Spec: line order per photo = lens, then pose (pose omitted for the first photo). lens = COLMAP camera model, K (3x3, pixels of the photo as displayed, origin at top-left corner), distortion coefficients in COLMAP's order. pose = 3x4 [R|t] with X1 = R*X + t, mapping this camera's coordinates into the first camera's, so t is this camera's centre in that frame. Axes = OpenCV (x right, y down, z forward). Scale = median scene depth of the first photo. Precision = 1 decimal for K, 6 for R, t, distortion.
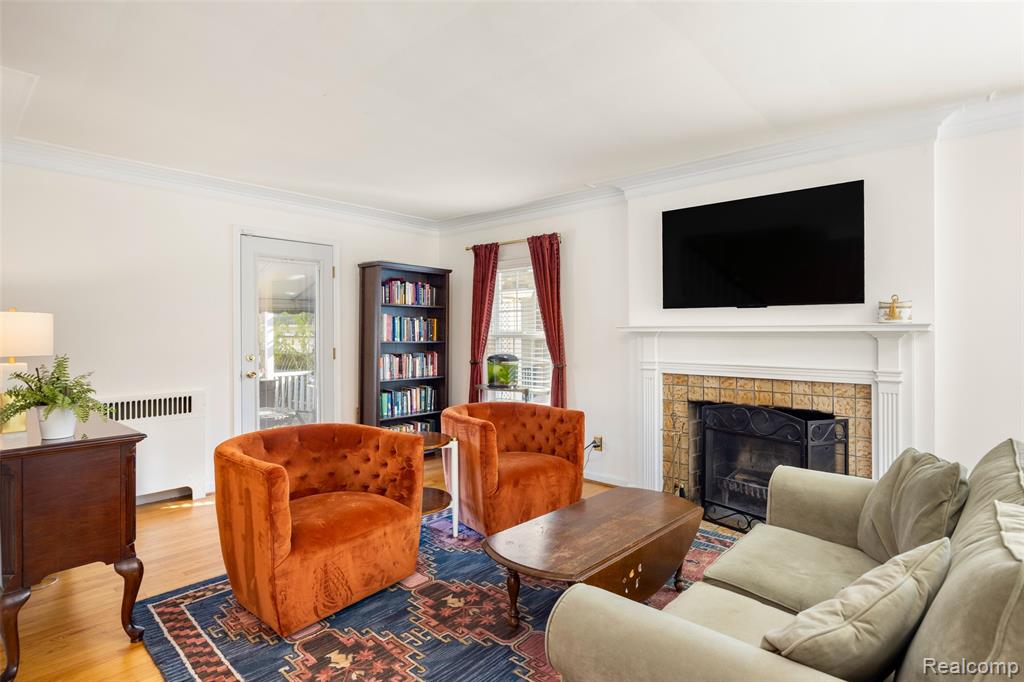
lens RADIAL K [[505.6, 0, 512.9], [0, 505.6, 343.2], [0, 0, 1]] dist [-0.009508, -0.000262]
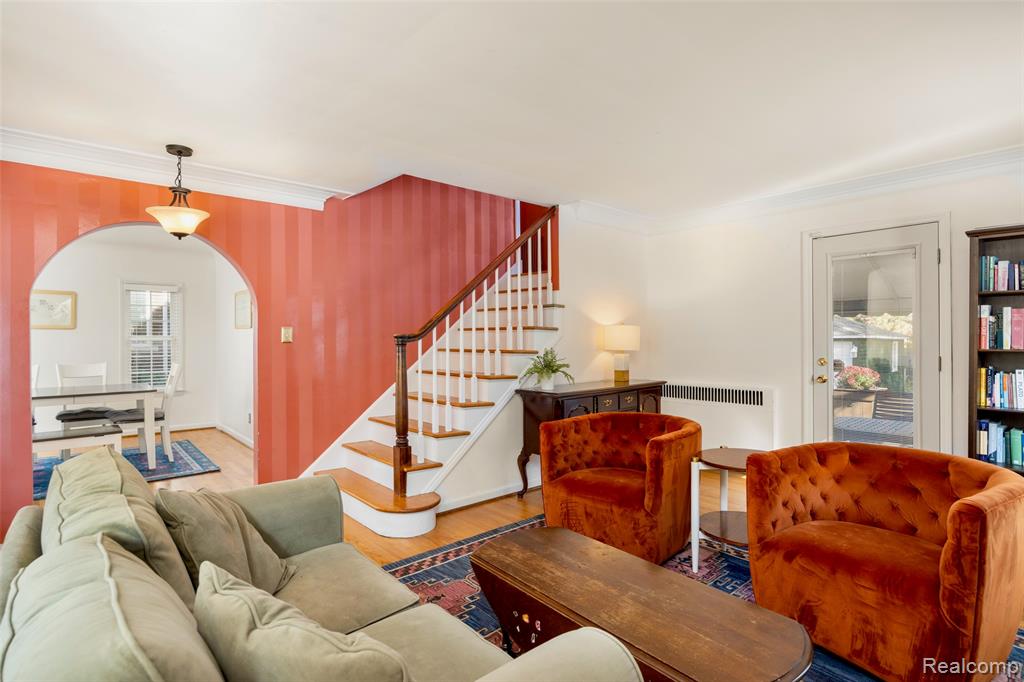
lens RADIAL K [[505.6, 0, 512.9], [0, 505.6, 343.2], [0, 0, 1]] dist [-0.009508, -0.000262]
pose [[-0.129432, -0.001514, -0.991587, 0.584878], [0.001840, 0.999997, -0.001767, -0.004411], [0.991587, -0.002053, -0.129428, 0.585686]]
